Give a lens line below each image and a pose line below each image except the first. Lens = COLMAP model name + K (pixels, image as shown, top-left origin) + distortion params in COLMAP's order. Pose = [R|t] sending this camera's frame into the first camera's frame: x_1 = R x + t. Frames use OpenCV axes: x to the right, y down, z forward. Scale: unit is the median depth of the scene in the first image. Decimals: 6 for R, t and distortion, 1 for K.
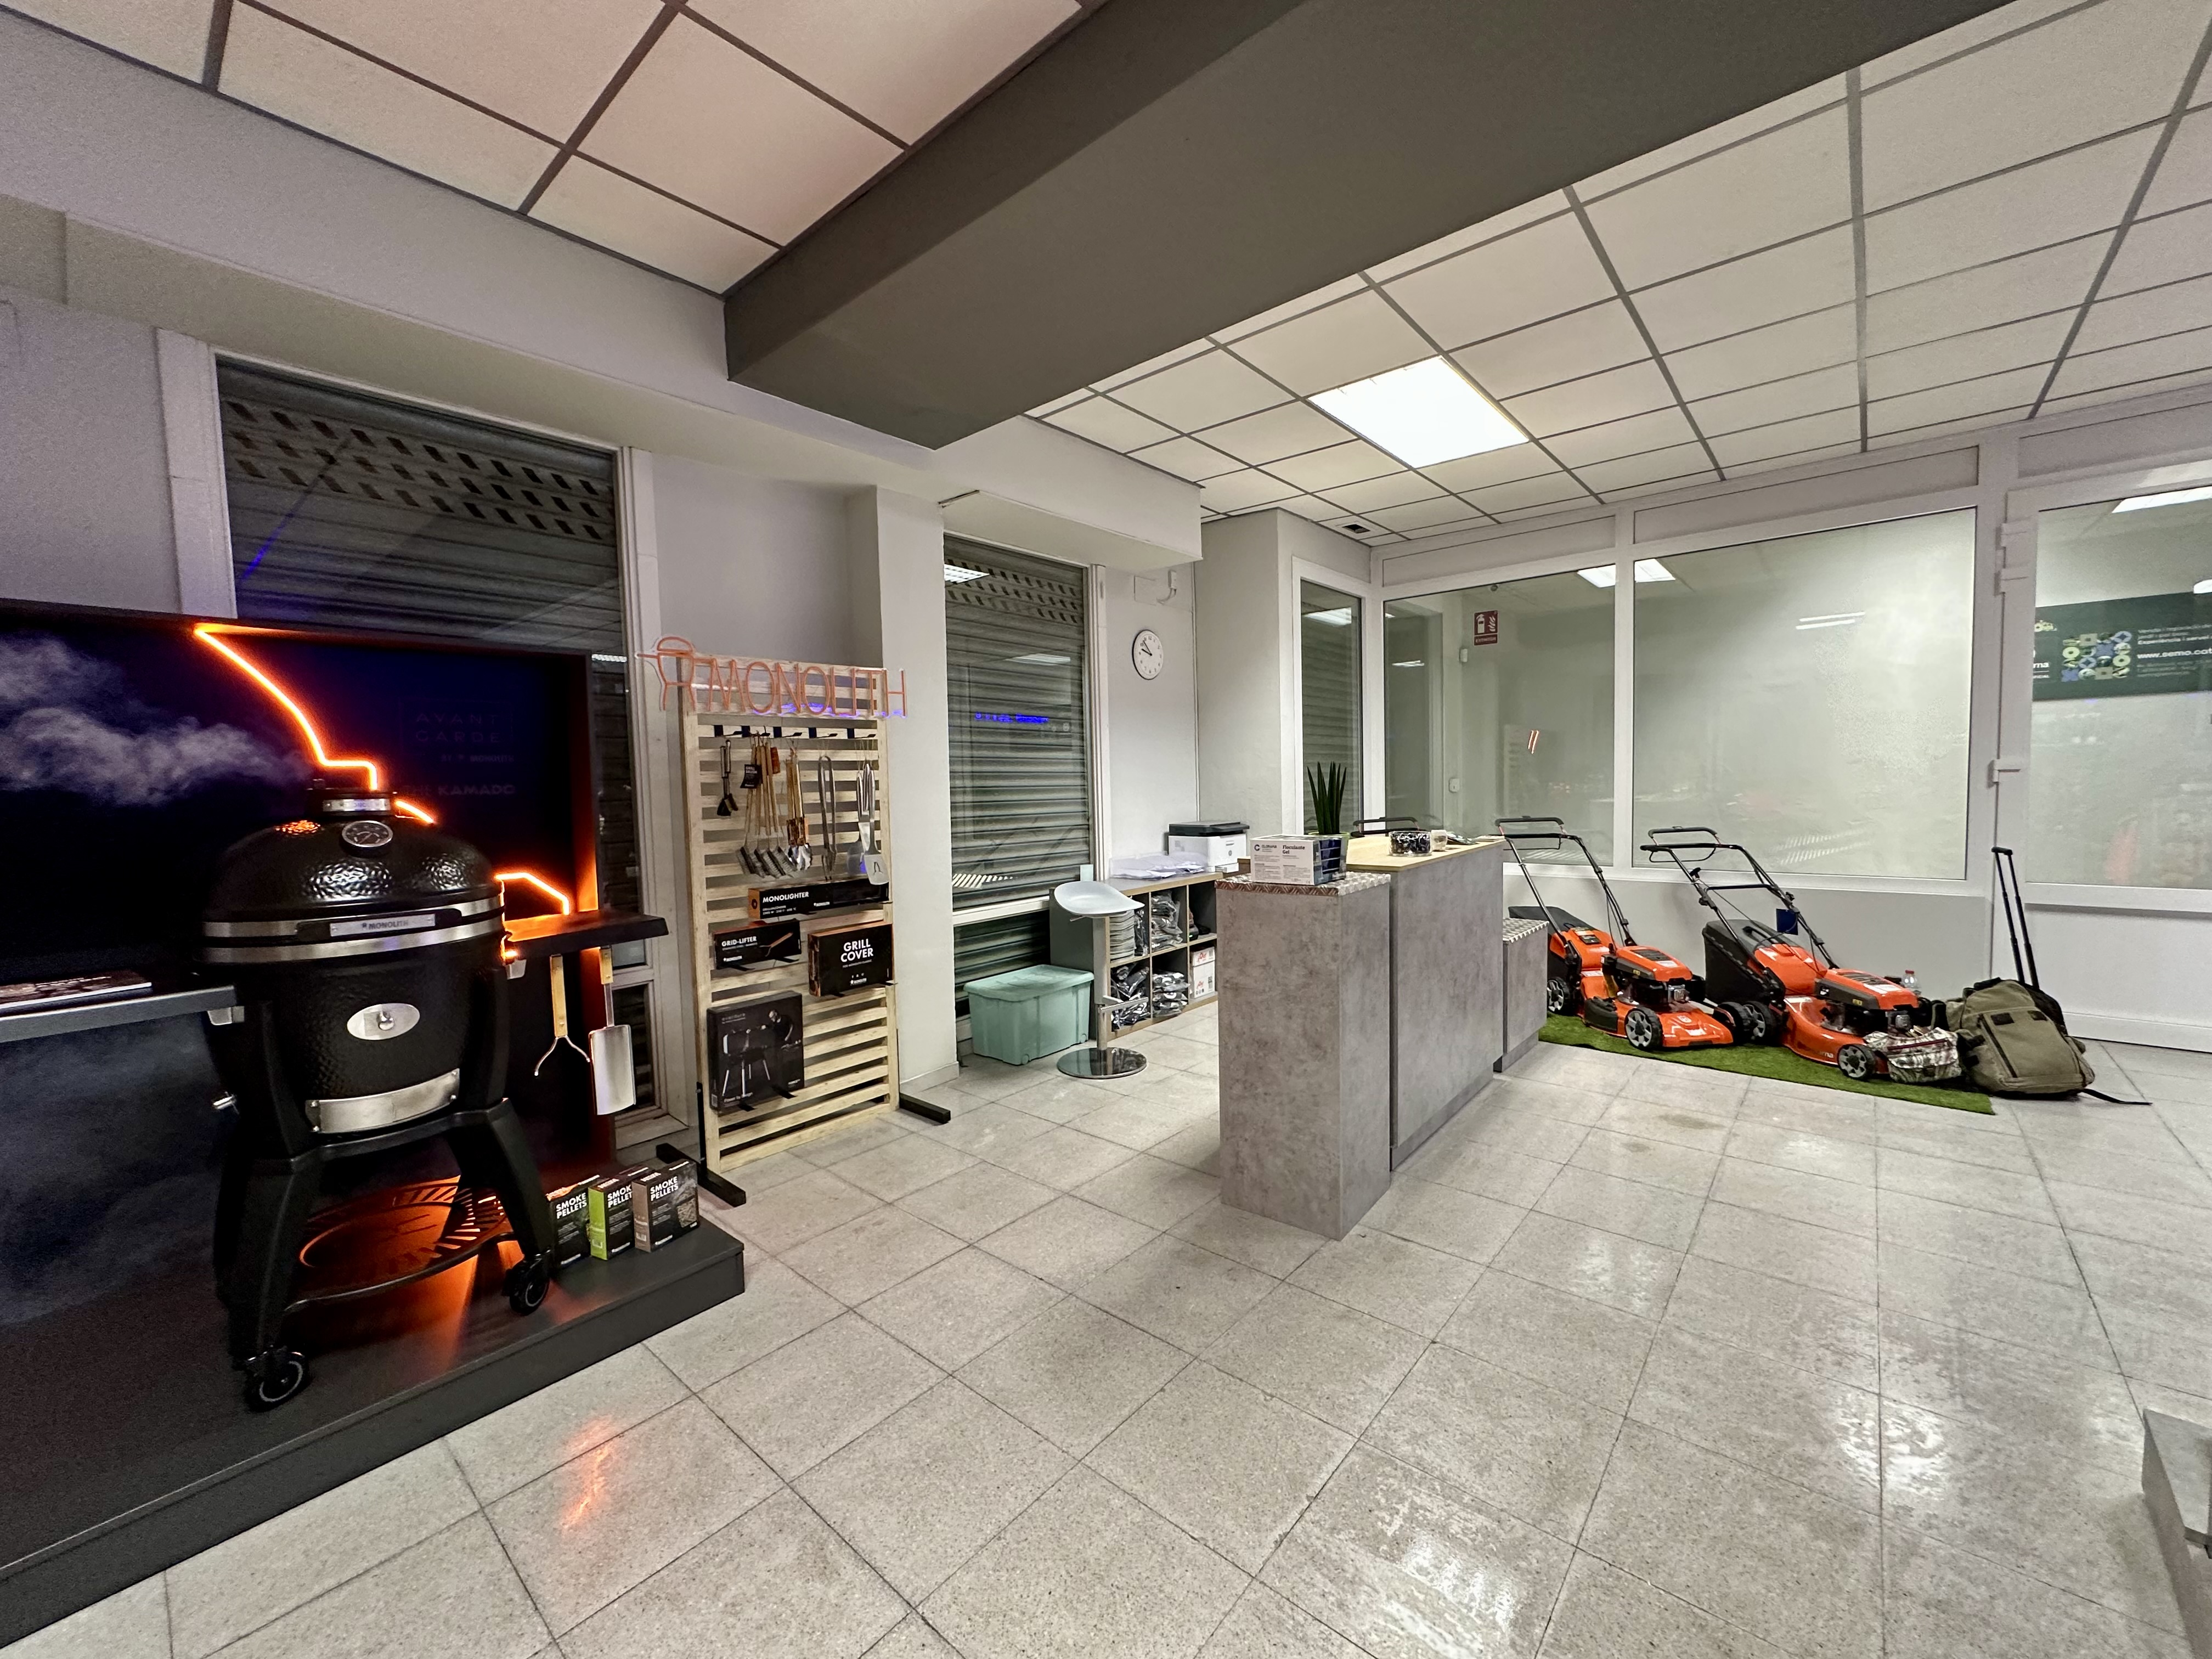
lens RADIAL K [[883.6, 0, 1104.5], [0, 883.6, 831.4], [0, 0, 1]] dist [-0.001896, -0.000043]
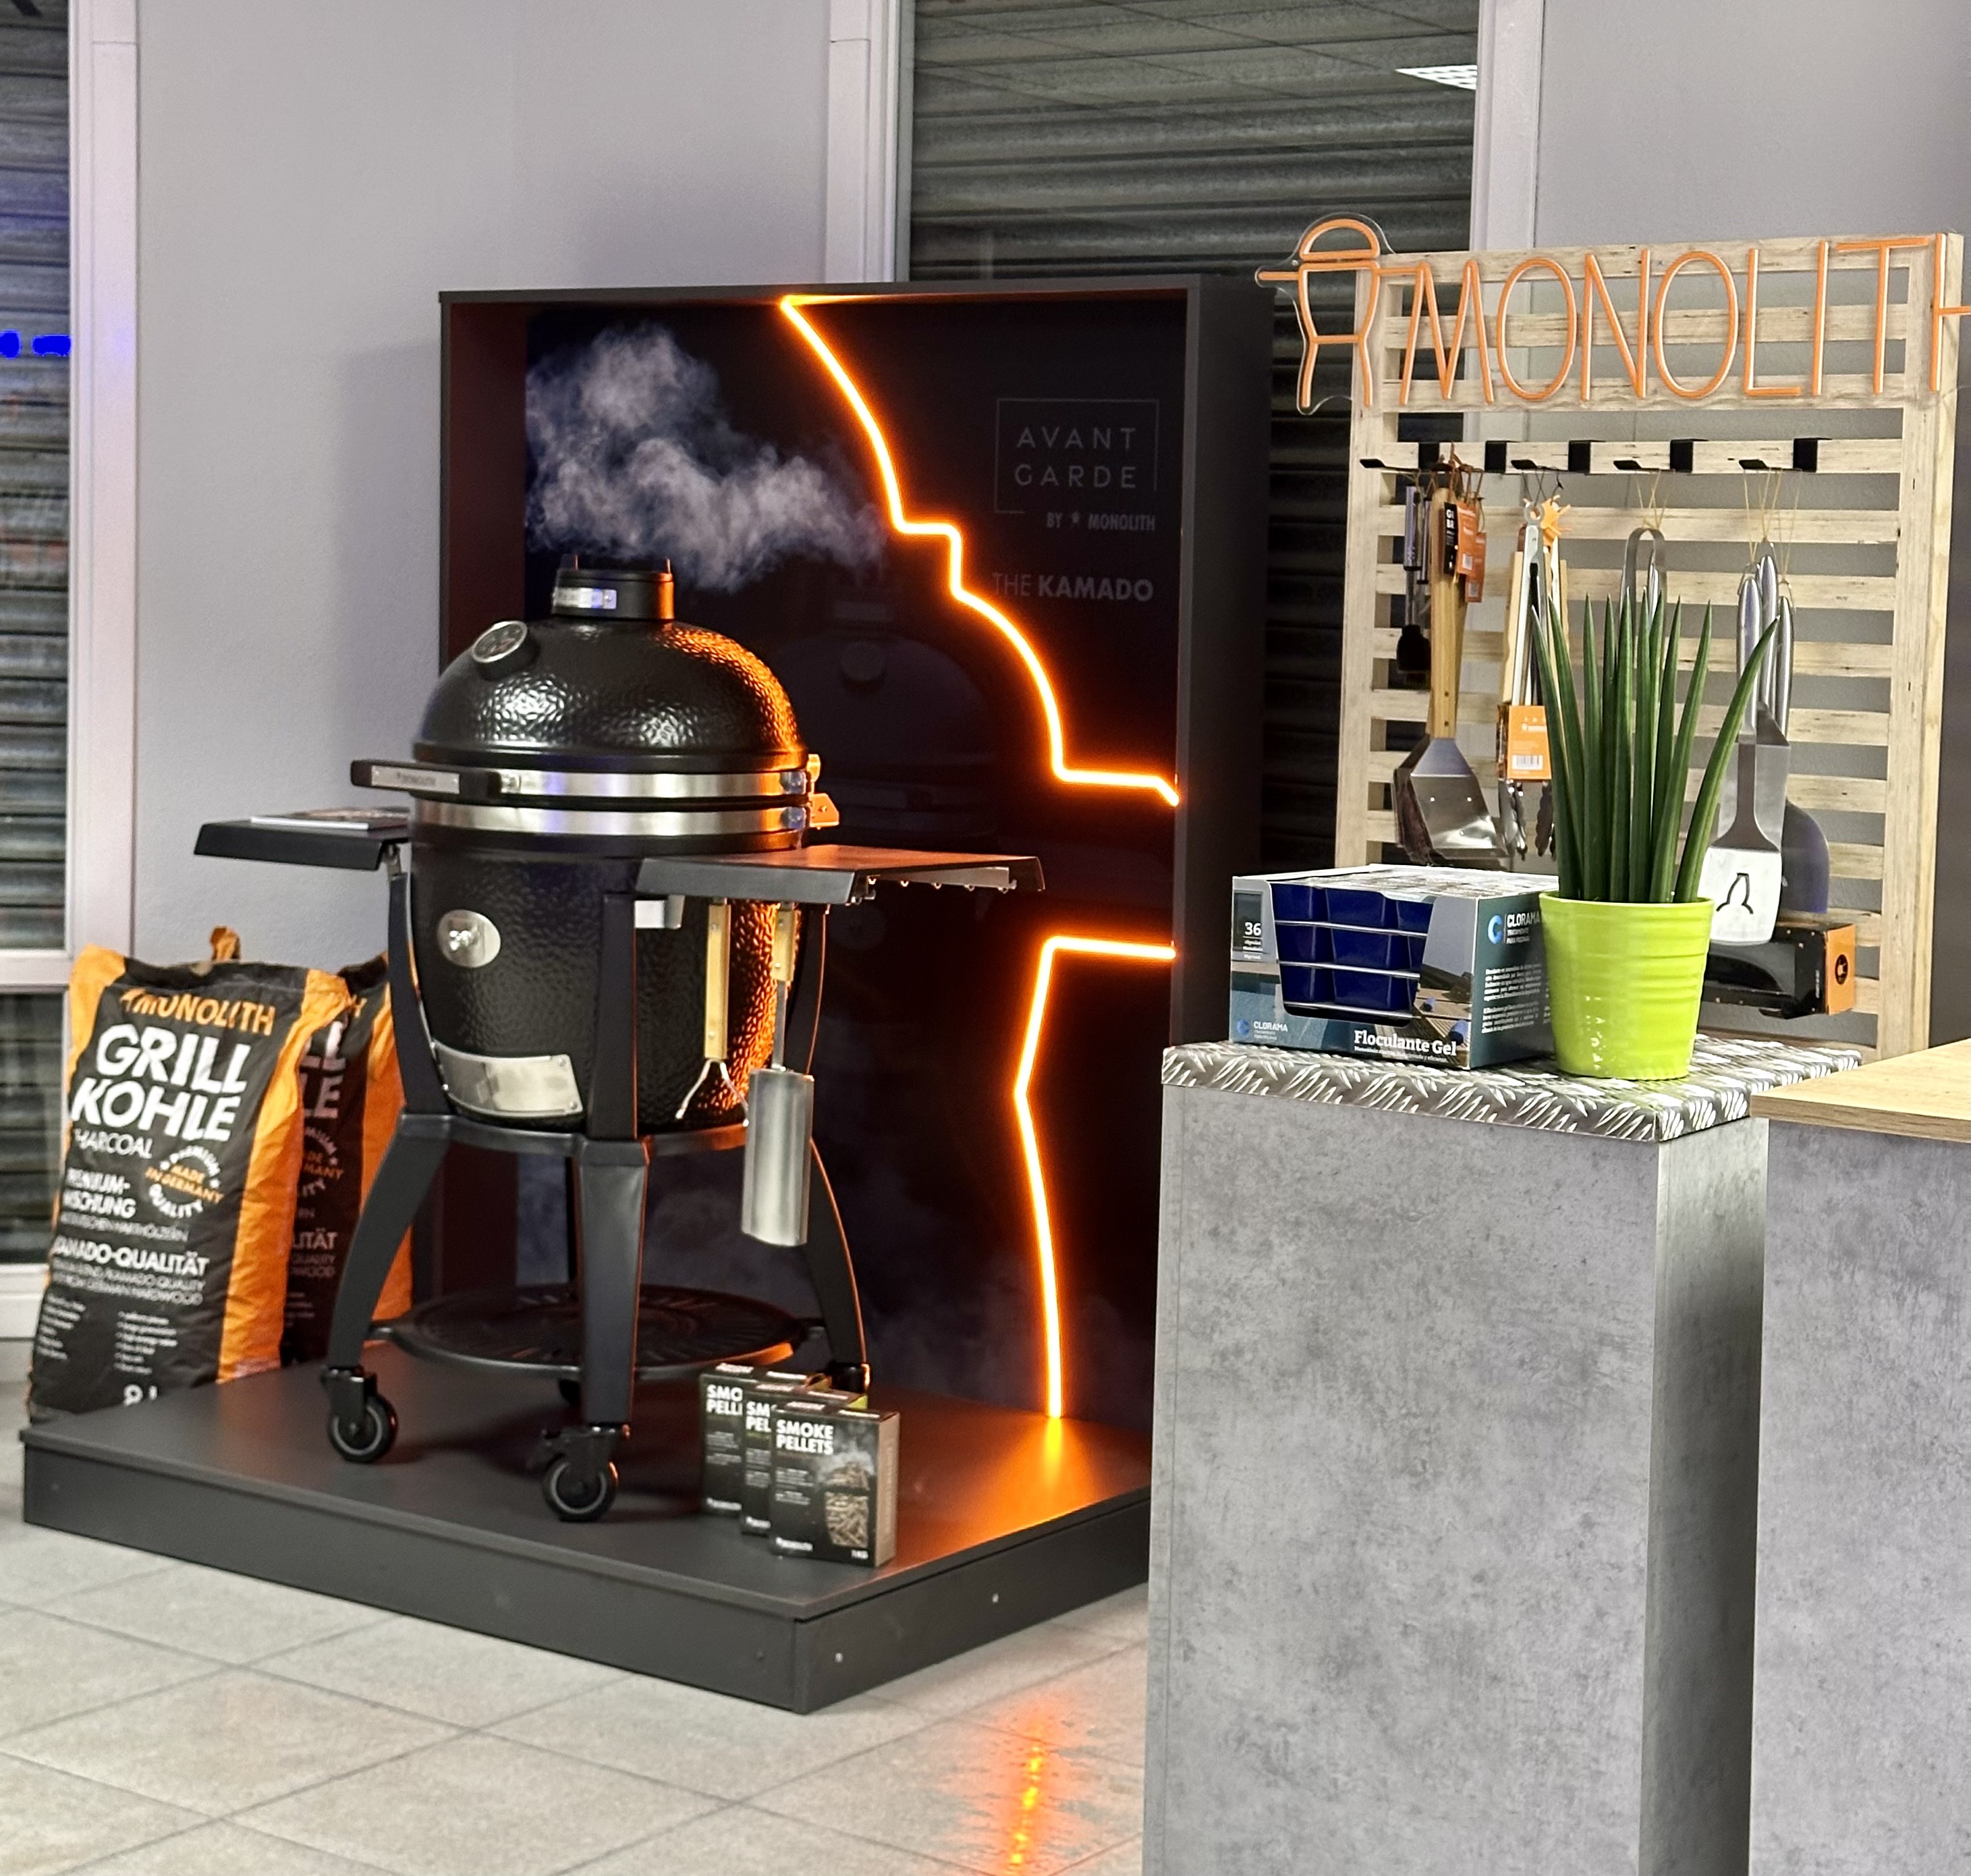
lens RADIAL K [[3747.2, 0, 978.4], [0, 3747.2, 800.5], [0, 0, 1]] dist [0.151092, 0.000000]
pose [[0.084317, 0.089763, -0.992388, 1.437432], [-0.088988, 0.992633, 0.082225, -0.104989], [0.992457, 0.081378, 0.091684, 0.854806]]
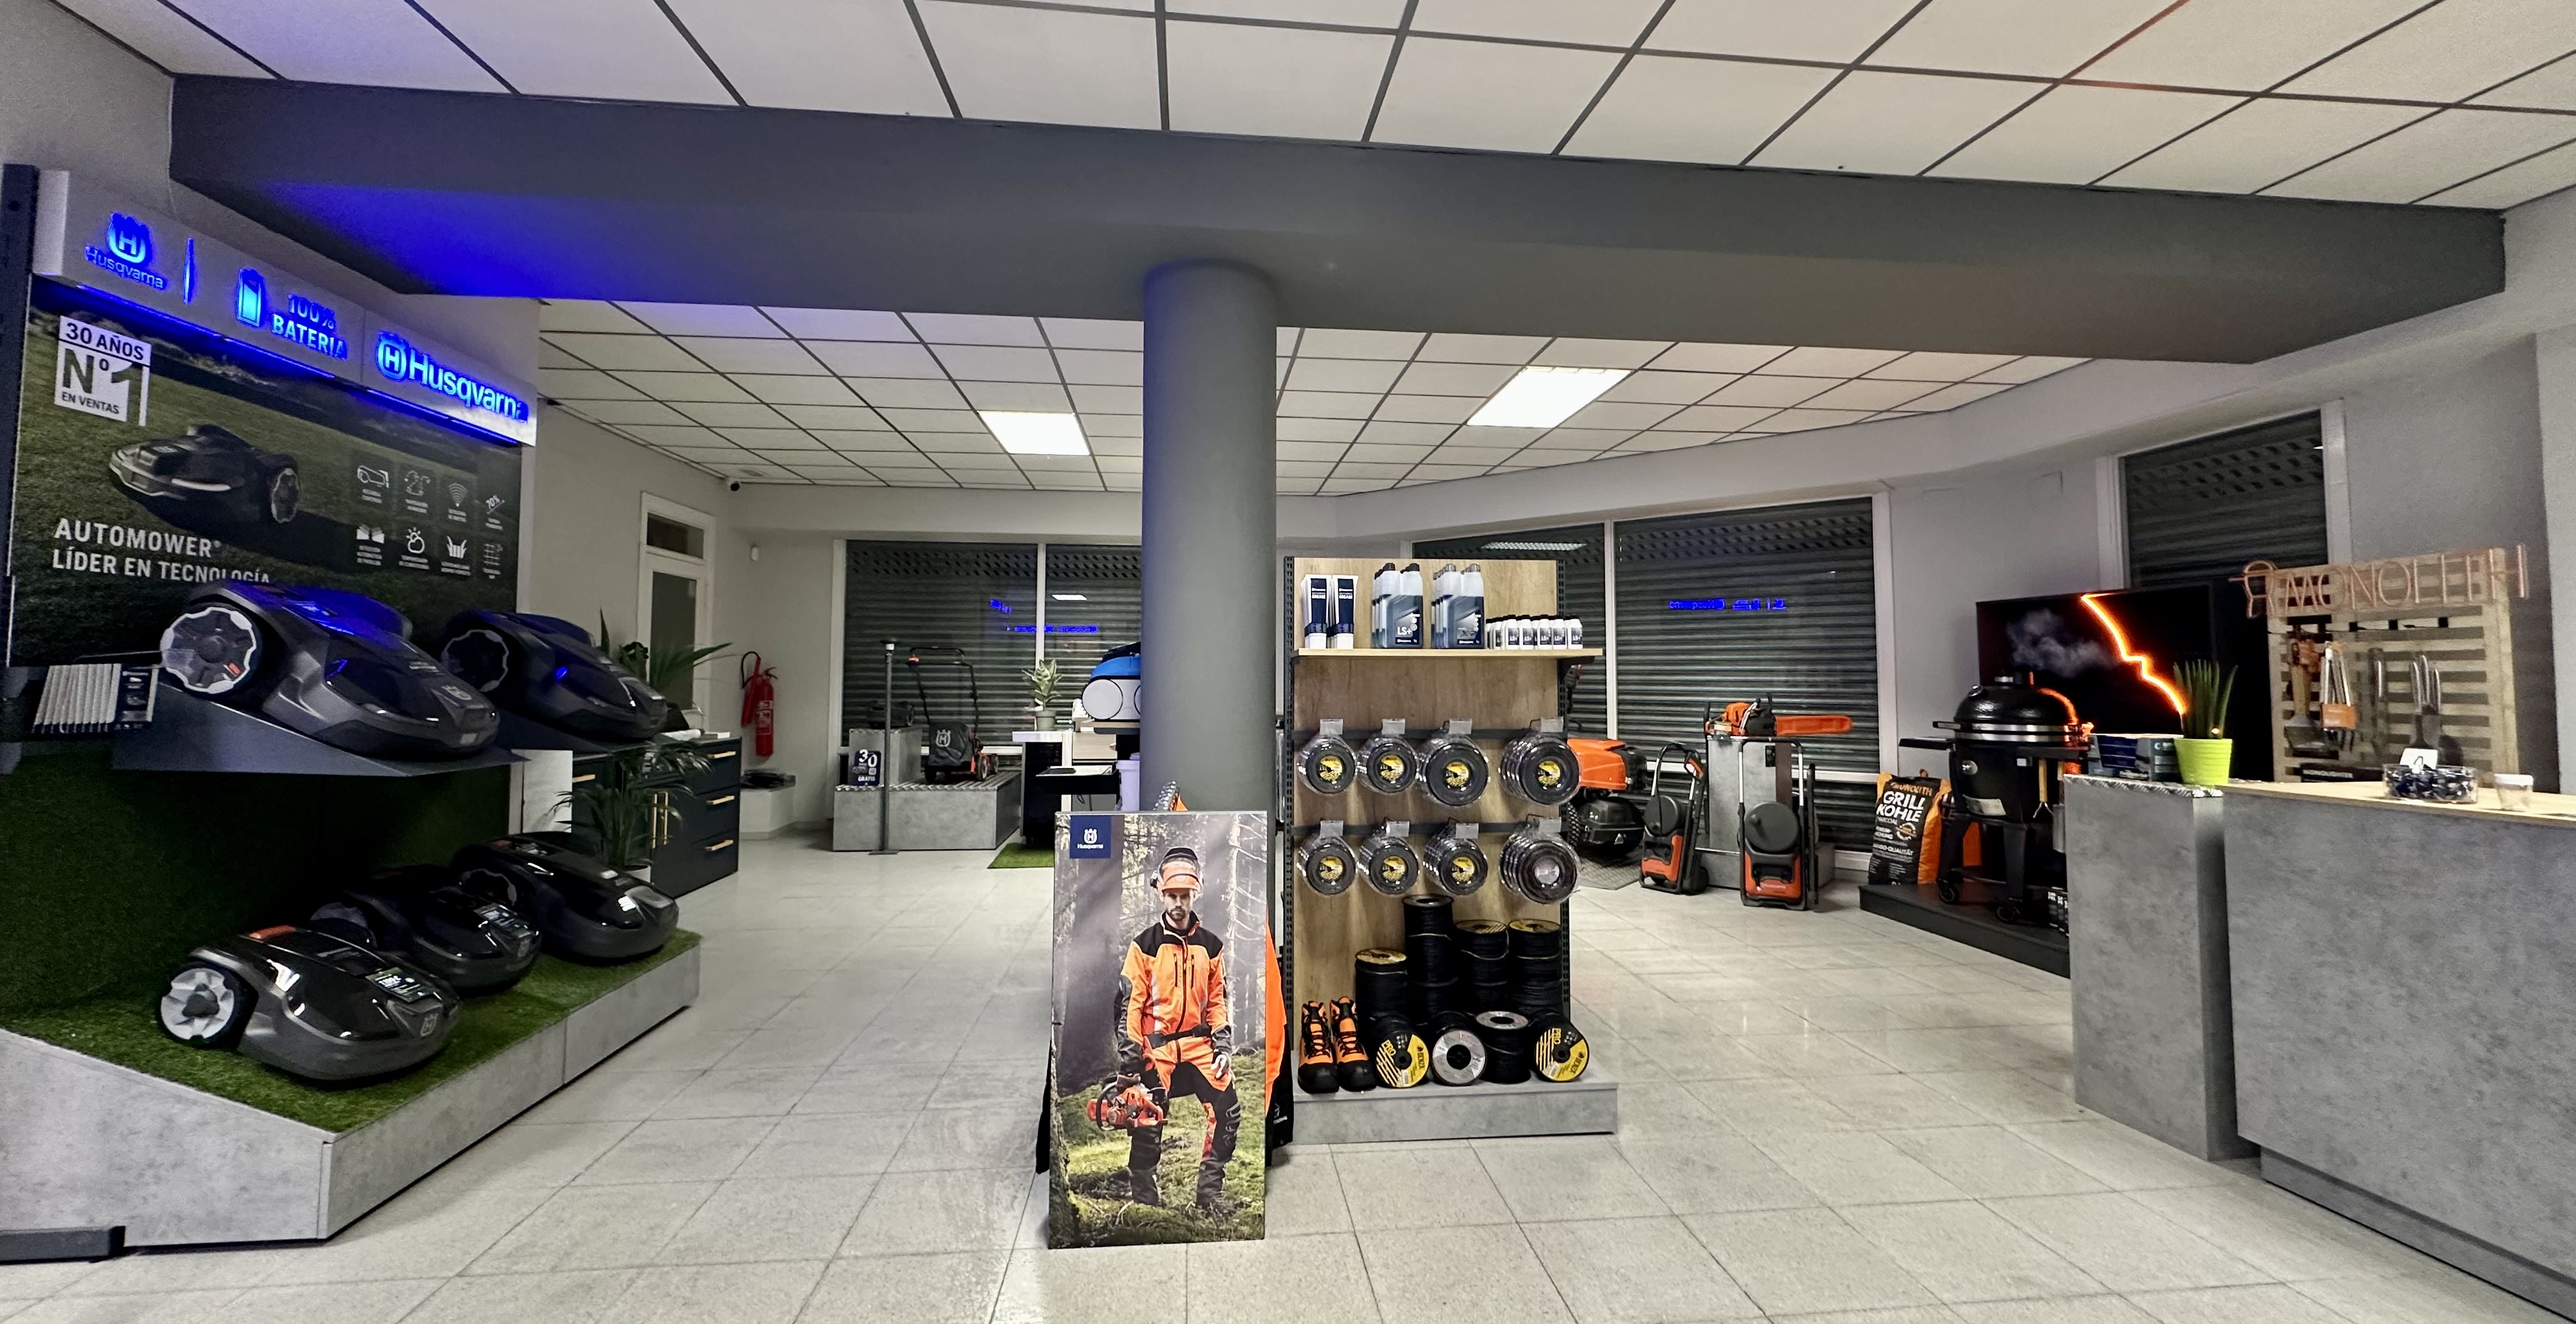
lens RADIAL K [[1022.9, 0, 1289.7], [0, 1022.9, 624.2], [0, 0, 1]] dist [-0.003832, -0.000122]
pose [[-0.685639, -0.016723, -0.727750, 1.955966], [-0.030834, 0.999506, 0.006081, -0.109048], [0.727289, 0.026609, -0.685816, 1.203435]]
